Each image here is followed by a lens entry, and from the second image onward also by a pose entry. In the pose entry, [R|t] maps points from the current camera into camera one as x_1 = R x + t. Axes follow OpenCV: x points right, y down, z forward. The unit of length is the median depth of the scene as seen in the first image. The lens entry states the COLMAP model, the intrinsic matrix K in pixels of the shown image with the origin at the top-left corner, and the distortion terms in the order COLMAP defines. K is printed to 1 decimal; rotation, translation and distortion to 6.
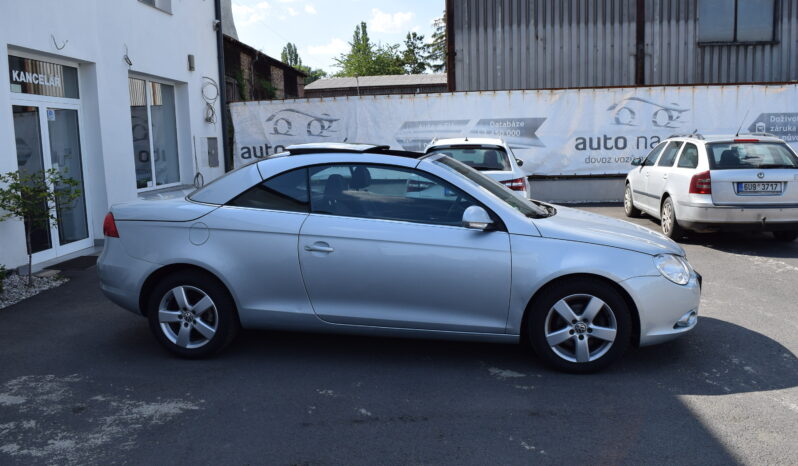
lens RADIAL K [[647.8, 0, 401.6], [0, 647.8, 231.0], [0, 0, 1]] dist [-0.086169, 0.015610]
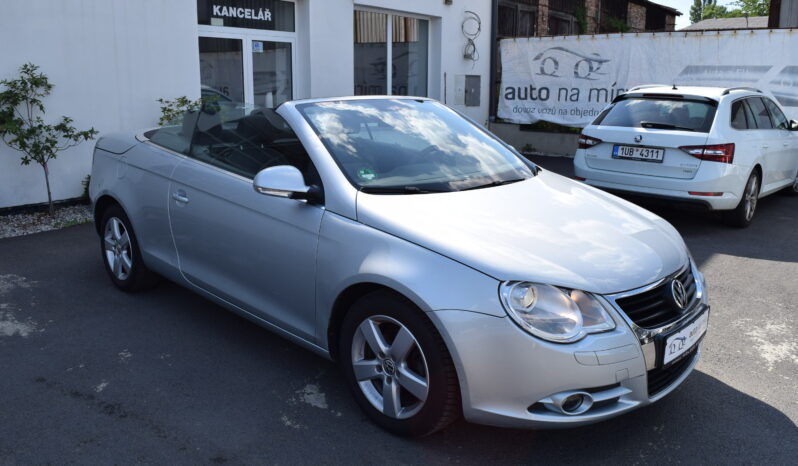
lens RADIAL K [[647.8, 0, 403.8], [0, 647.8, 232.2], [0, 0, 1]] dist [-0.086169, 0.015610]
pose [[0.823930, 0.159793, -0.543697, 0.175604], [-0.110867, 0.986334, 0.121874, -0.018950], [0.555741, -0.040137, 0.830386, 0.125147]]
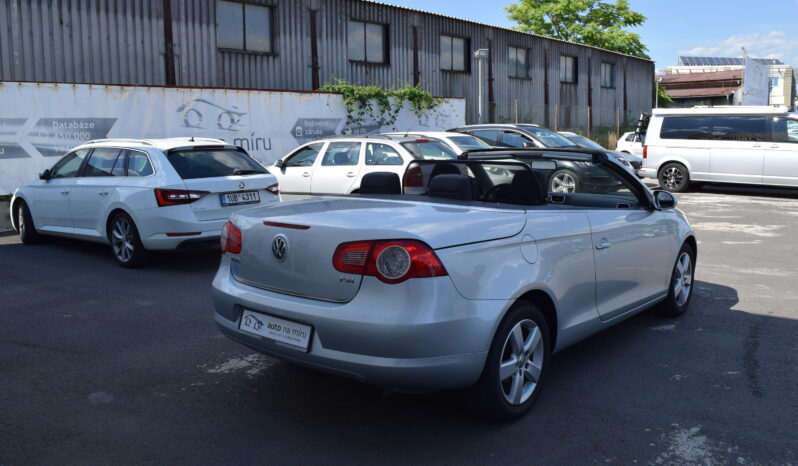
lens RADIAL K [[670.3, 0, 405.2], [0, 670.3, 238.2], [0, 0, 1]] dist [-0.089880, 0.023616]
pose [[0.529545, -0.112650, 0.840769, -0.313893], [0.118307, 0.991264, 0.058300, -0.021158], [-0.839991, 0.068597, 0.538246, 0.201973]]
